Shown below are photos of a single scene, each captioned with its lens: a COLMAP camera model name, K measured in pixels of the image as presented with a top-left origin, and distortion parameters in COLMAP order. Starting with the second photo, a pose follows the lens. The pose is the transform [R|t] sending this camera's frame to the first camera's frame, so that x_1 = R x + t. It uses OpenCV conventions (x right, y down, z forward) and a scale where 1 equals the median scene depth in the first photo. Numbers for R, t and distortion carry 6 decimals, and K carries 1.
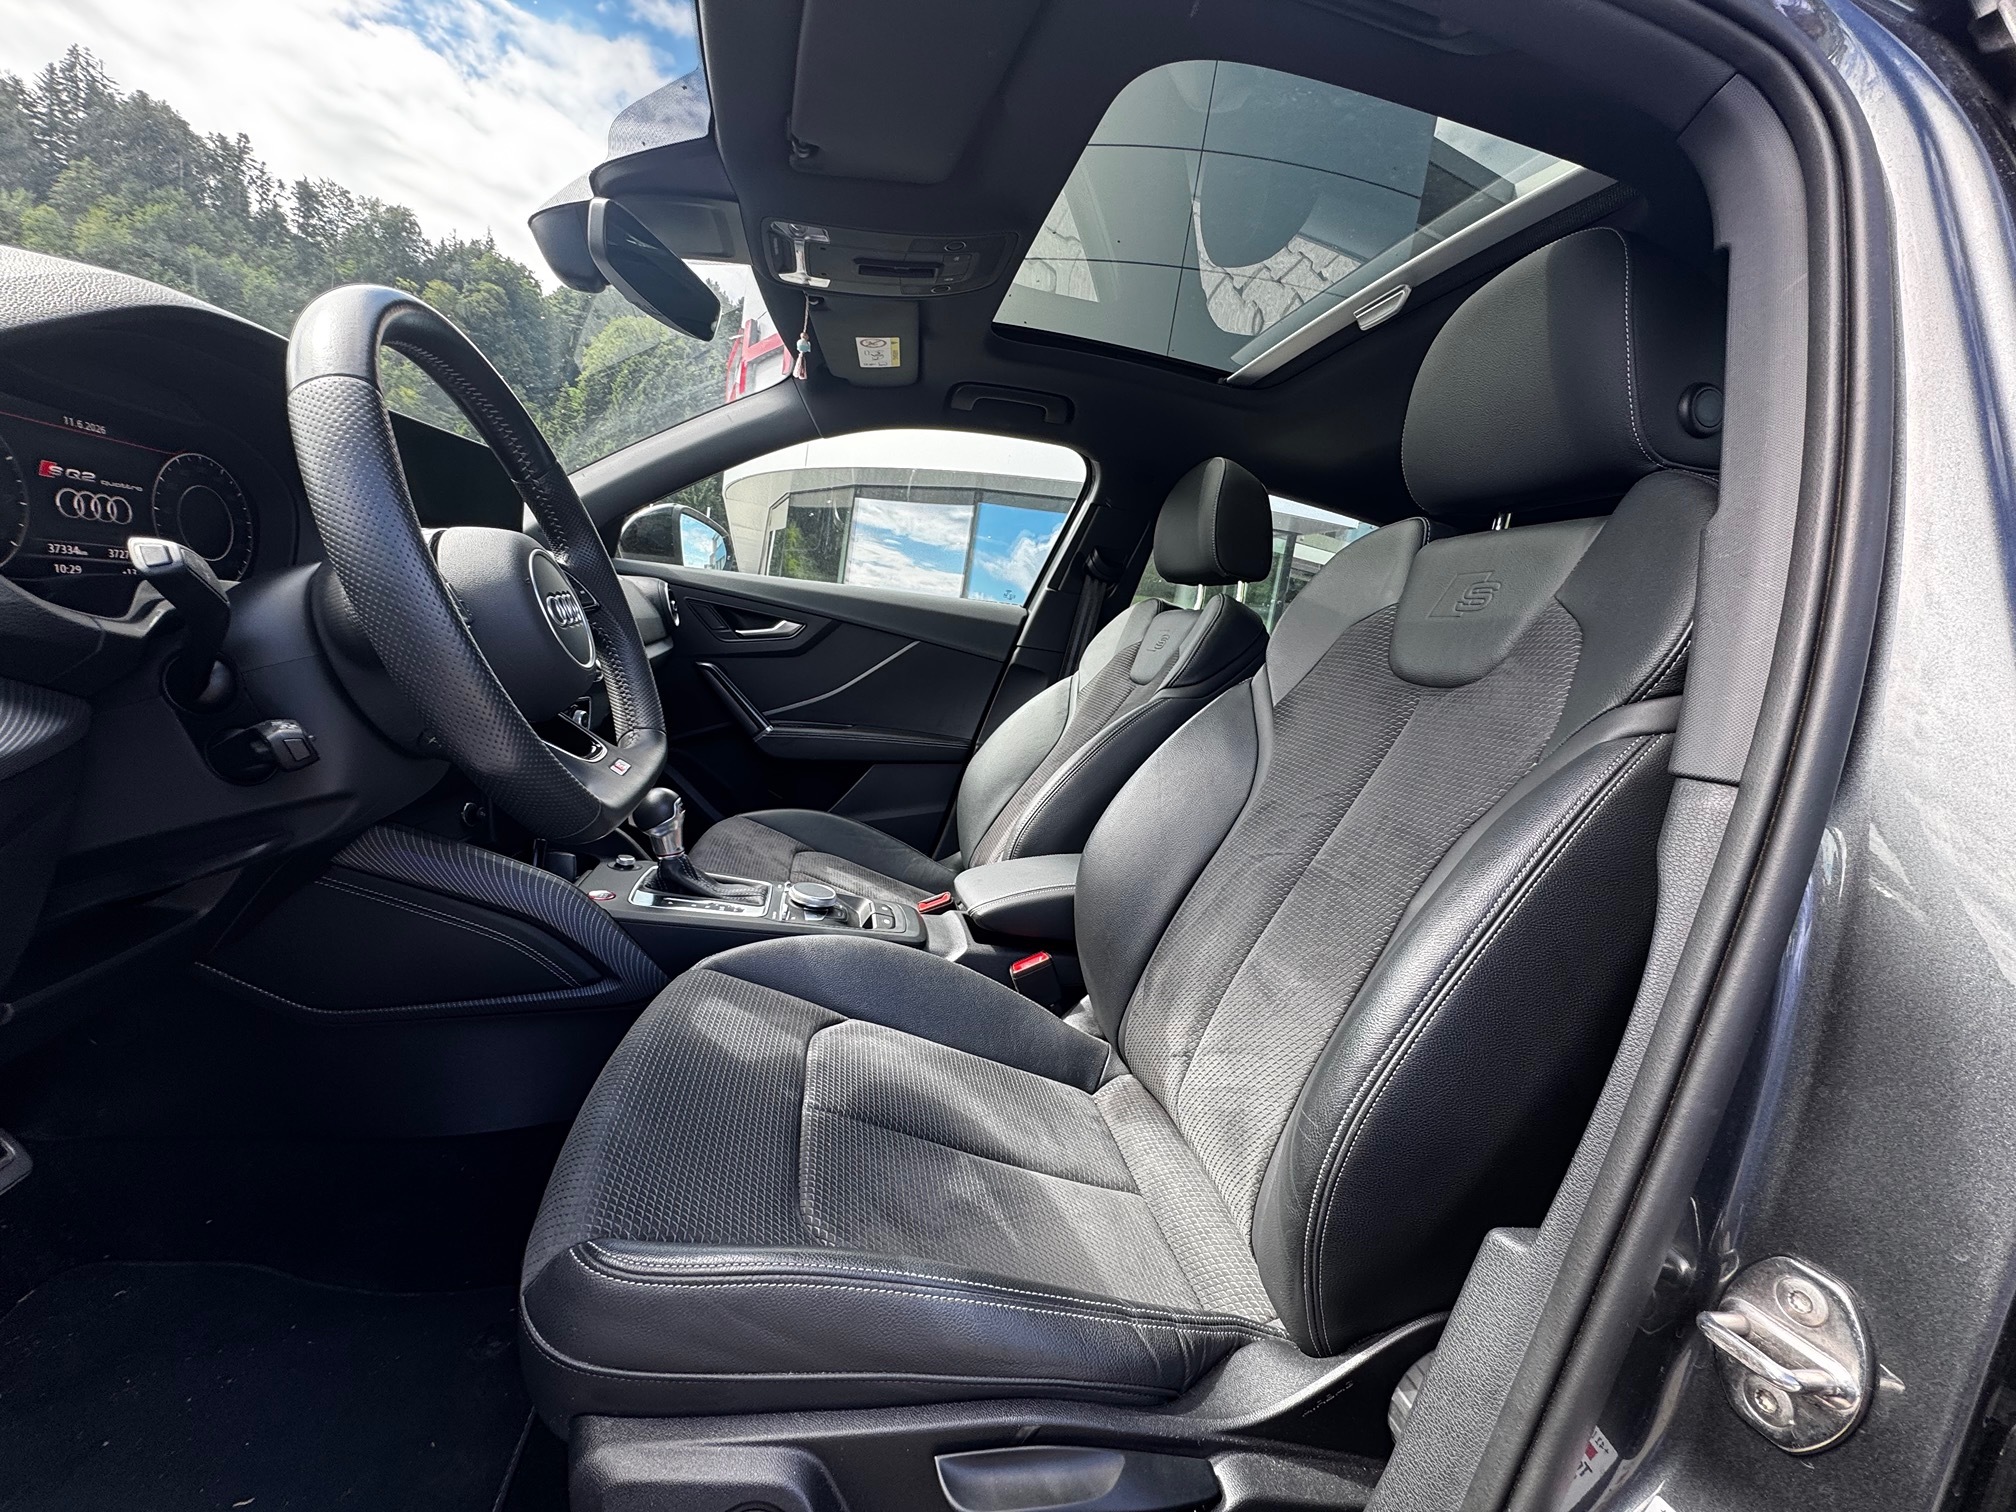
lens RADIAL K [[800.9, 0, 1007.7], [0, 800.9, 752.9], [0, 0, 1]] dist [-0.000483, 0.001229]
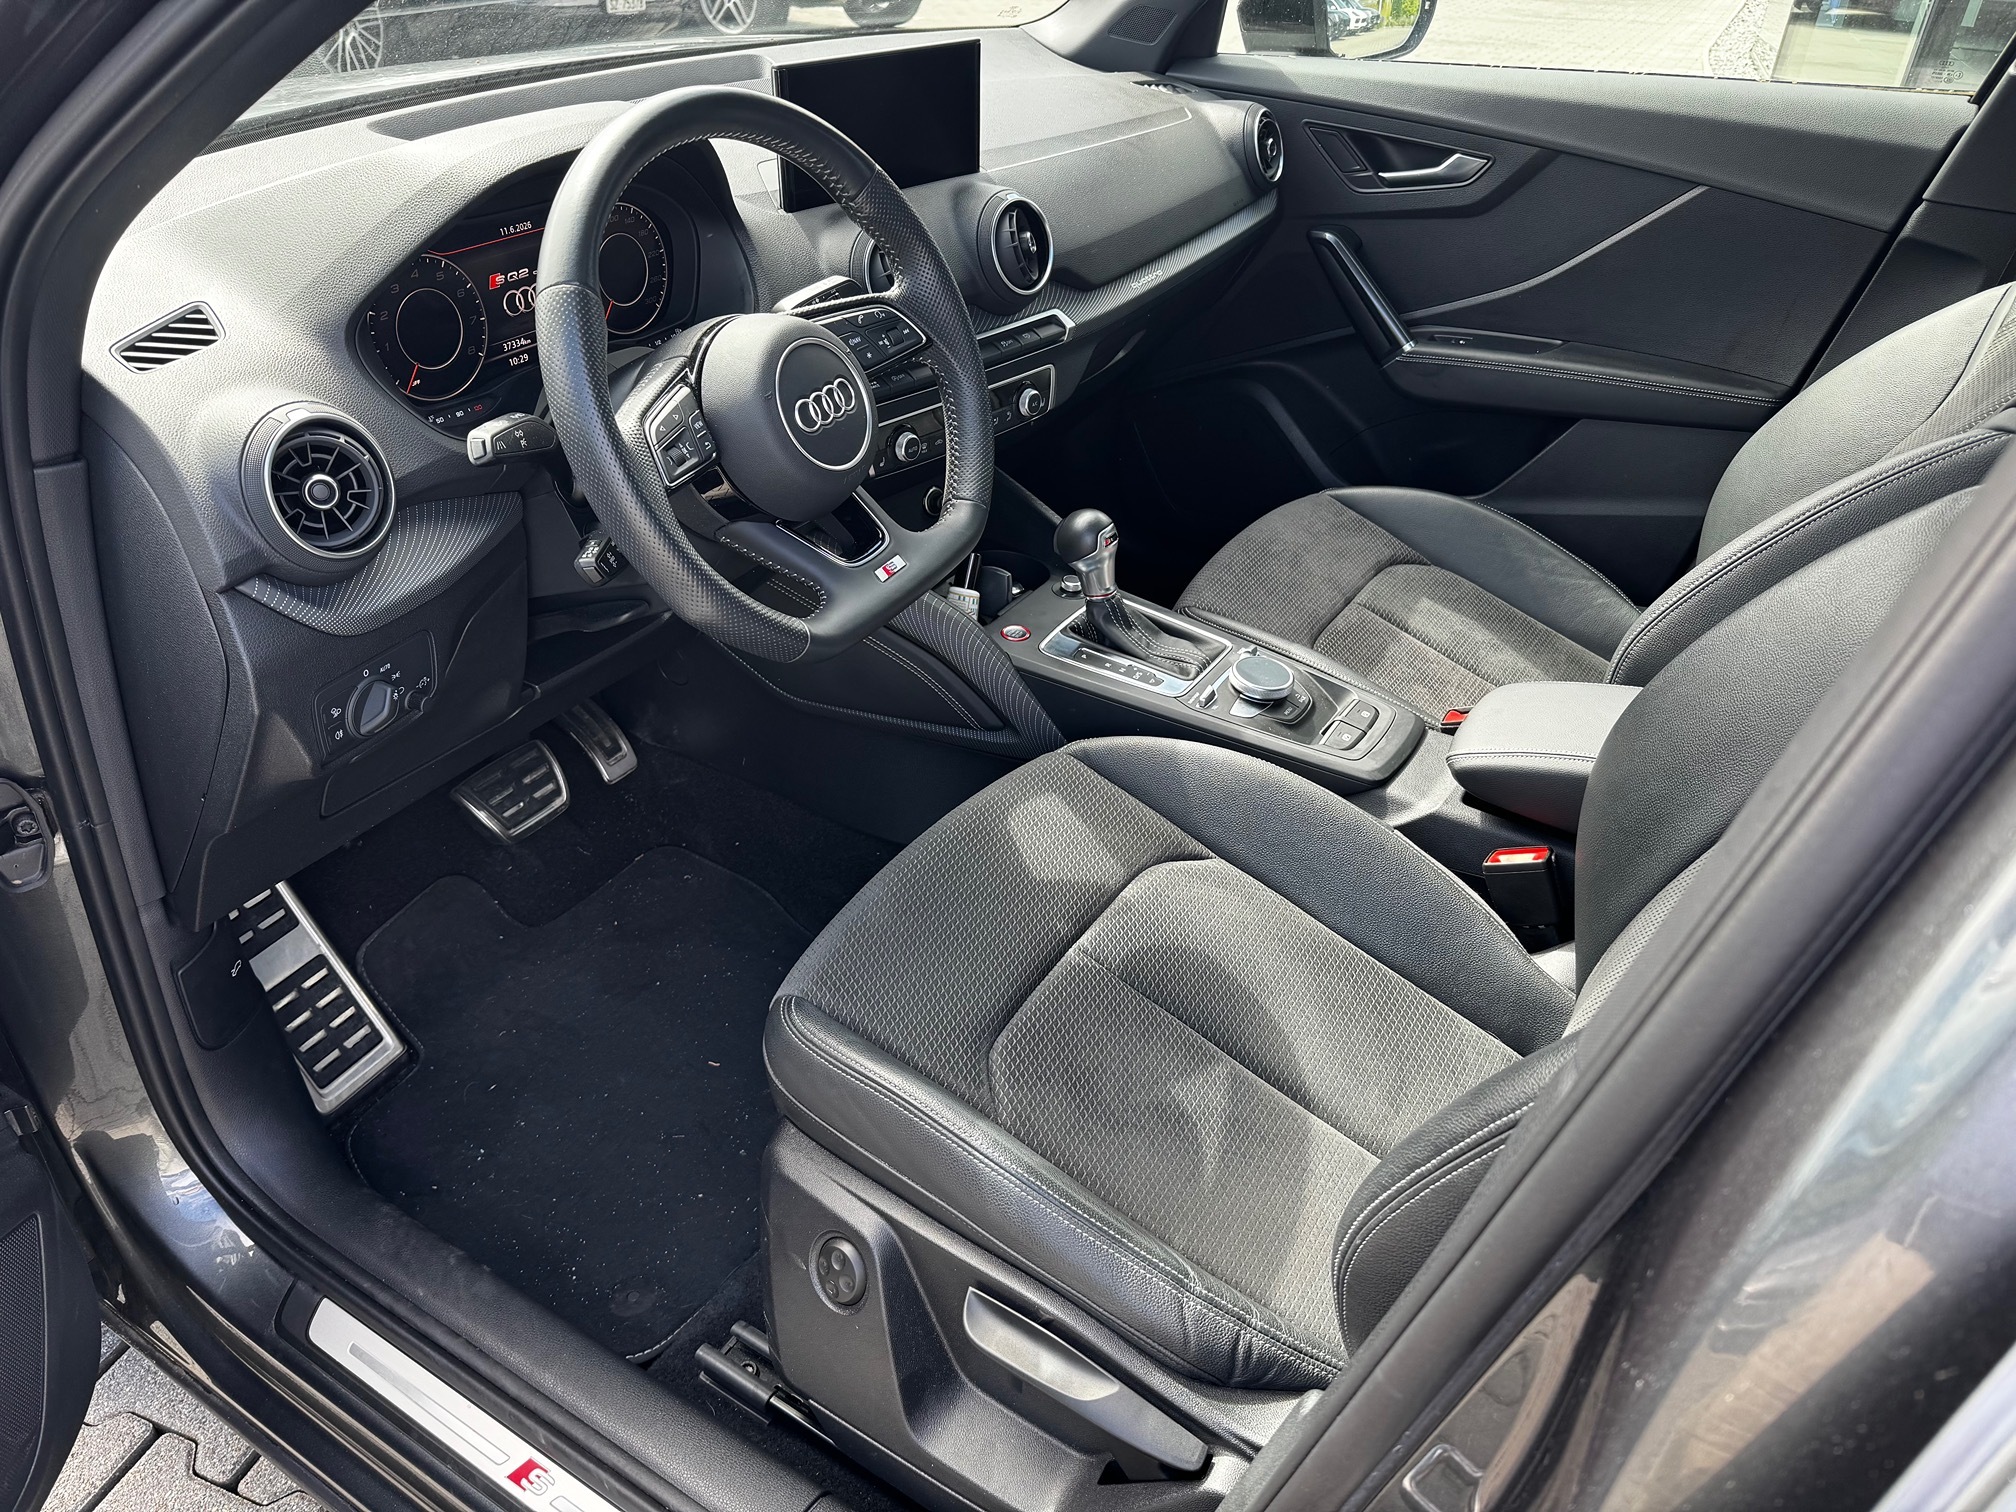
lens RADIAL K [[1408.5, 0, 1010.2], [0, 1408.5, 760.3], [0, 0, 1]] dist [0.029190, -0.001208]
pose [[0.721925, 0.273620, -0.635575, 0.478225], [-0.016892, 0.925195, 0.379116, -0.264960], [0.691765, -0.262957, 0.672544, -0.046212]]
